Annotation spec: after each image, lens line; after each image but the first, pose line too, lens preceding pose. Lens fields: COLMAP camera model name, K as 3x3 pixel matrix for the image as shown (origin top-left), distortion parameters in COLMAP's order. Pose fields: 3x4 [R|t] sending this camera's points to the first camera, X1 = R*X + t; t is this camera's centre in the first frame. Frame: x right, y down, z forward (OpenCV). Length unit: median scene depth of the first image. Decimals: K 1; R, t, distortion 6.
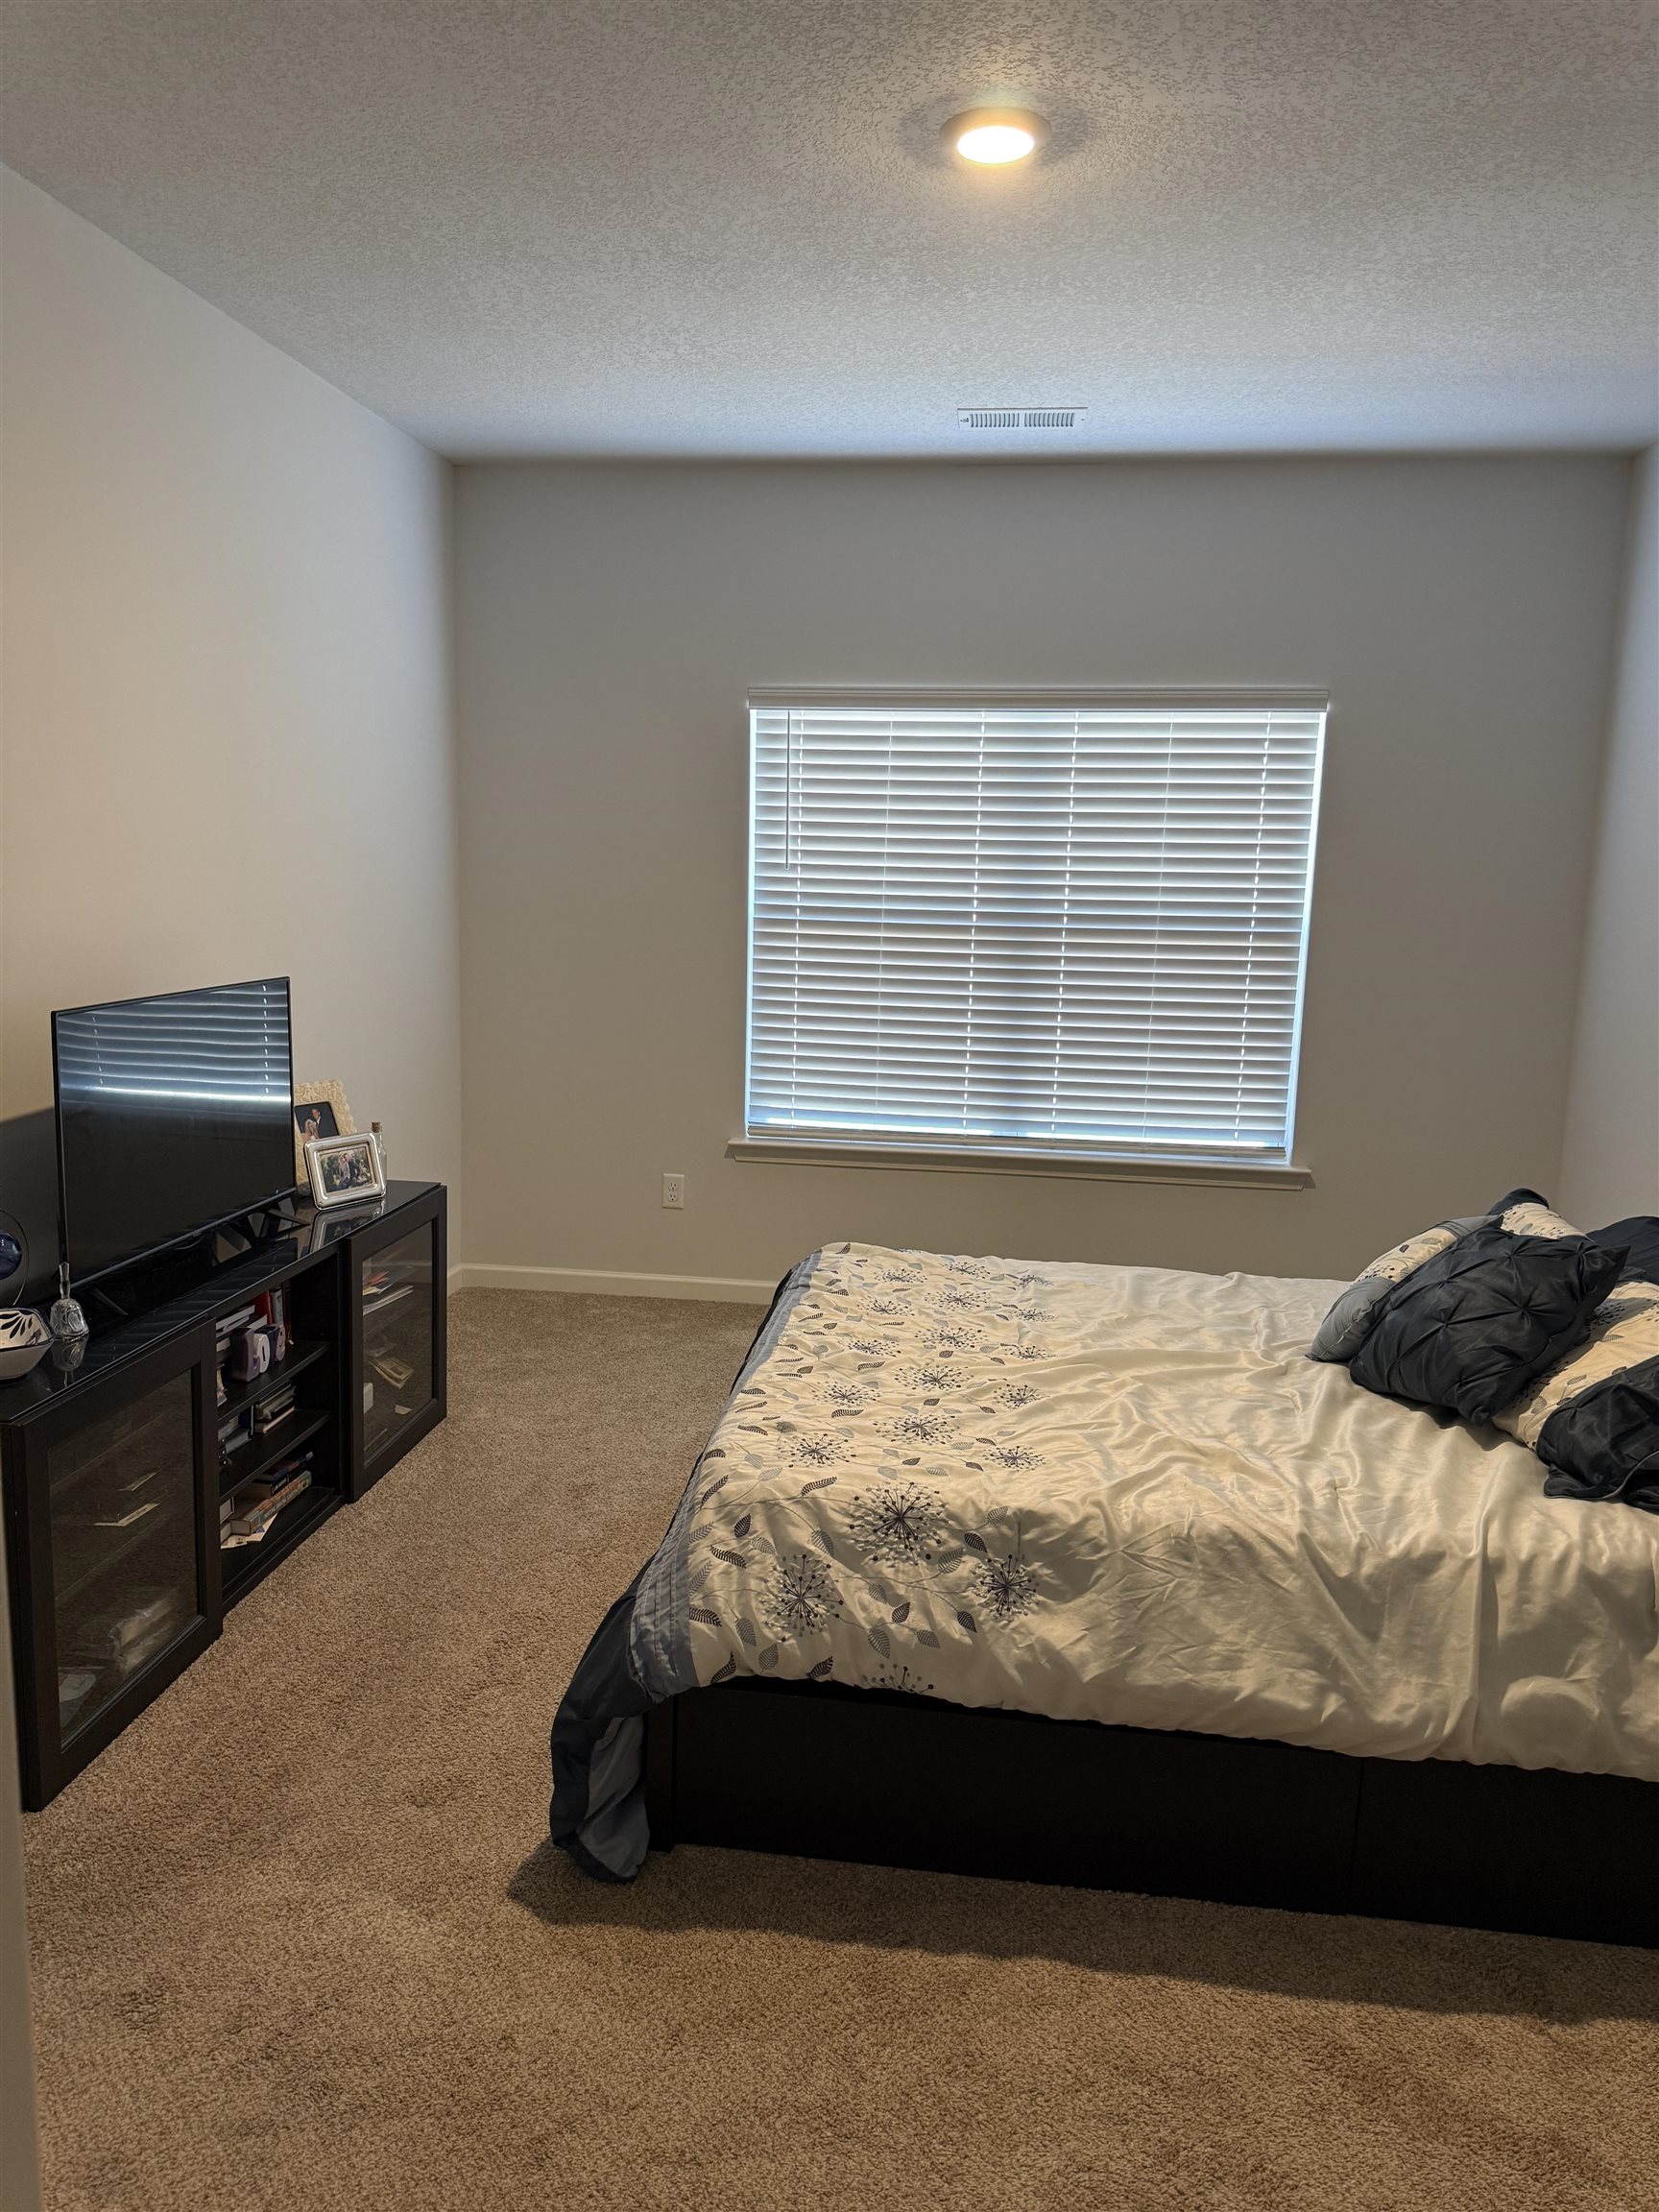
lens RADIAL K [[1565.5, 0, 818.8], [0, 1565.5, 1105.8], [0, 0, 1]] dist [0.116002, -0.176497]
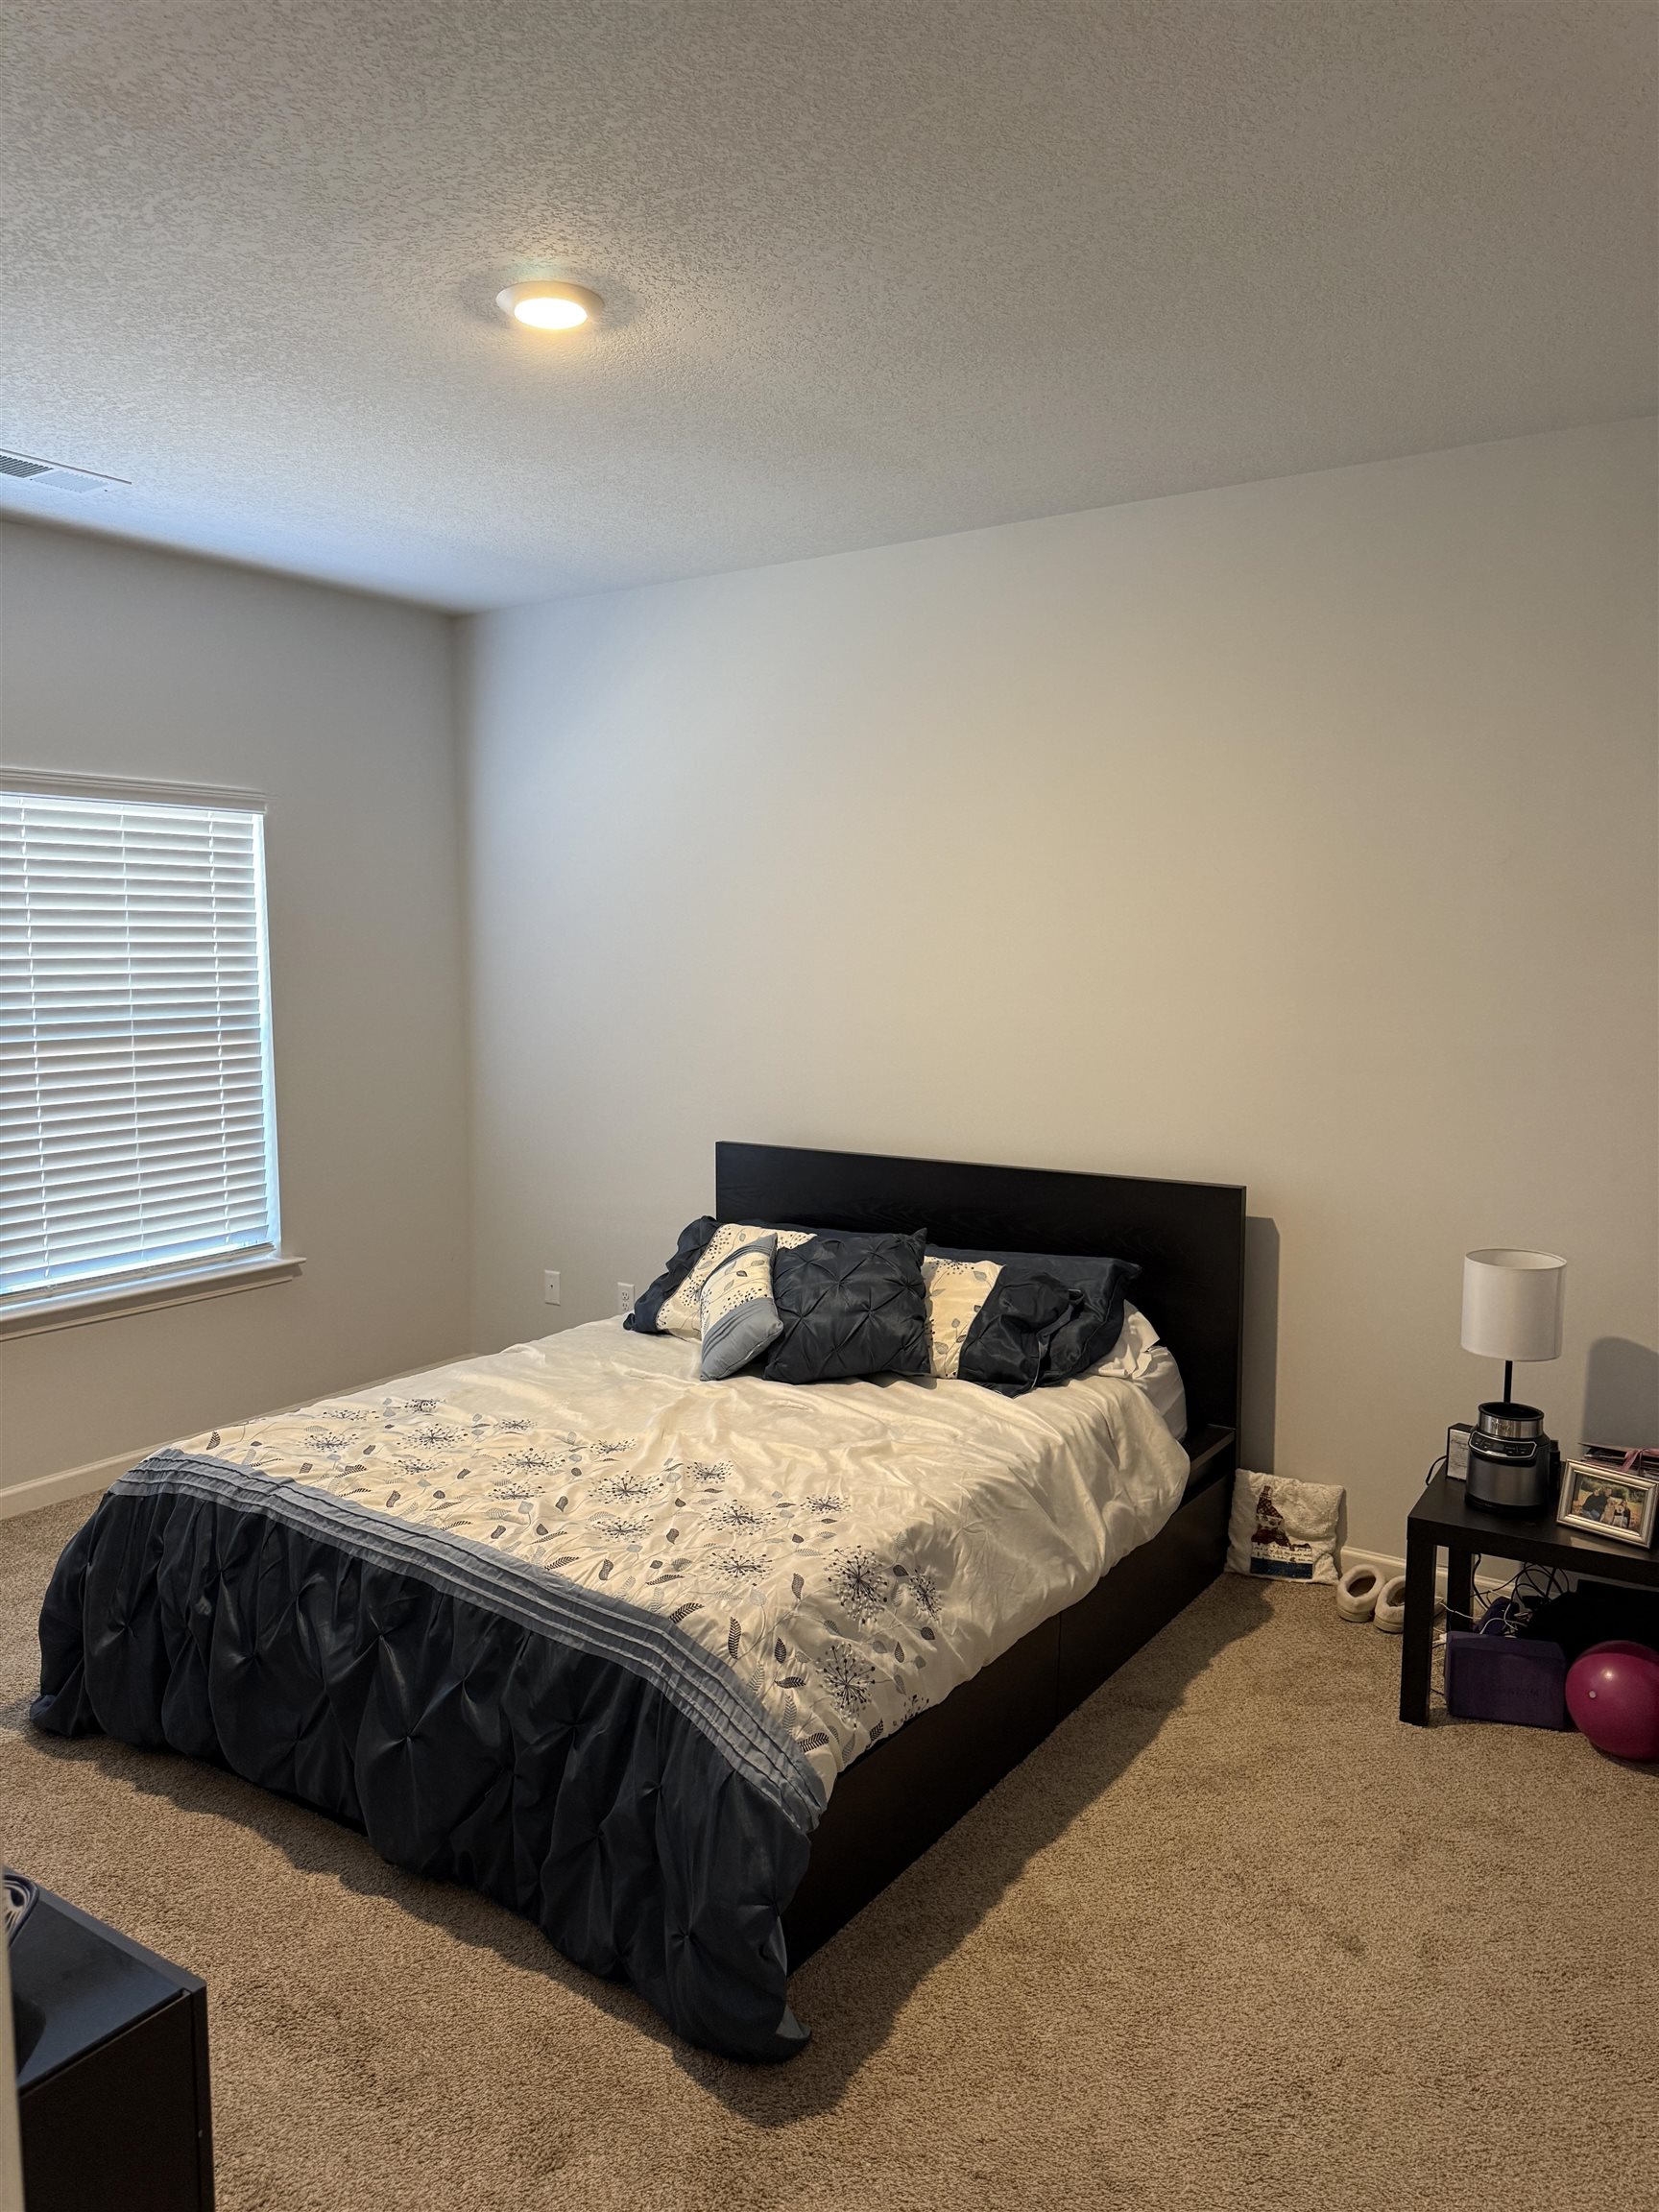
lens RADIAL K [[1565.5, 0, 818.8], [0, 1565.5, 1105.8], [0, 0, 1]] dist [0.116002, -0.176497]
pose [[0.441267, -0.118979, 0.889453, -0.841410], [0.146974, 0.987369, 0.059161, -0.129706], [-0.885258, 0.104621, 0.453181, 0.439112]]
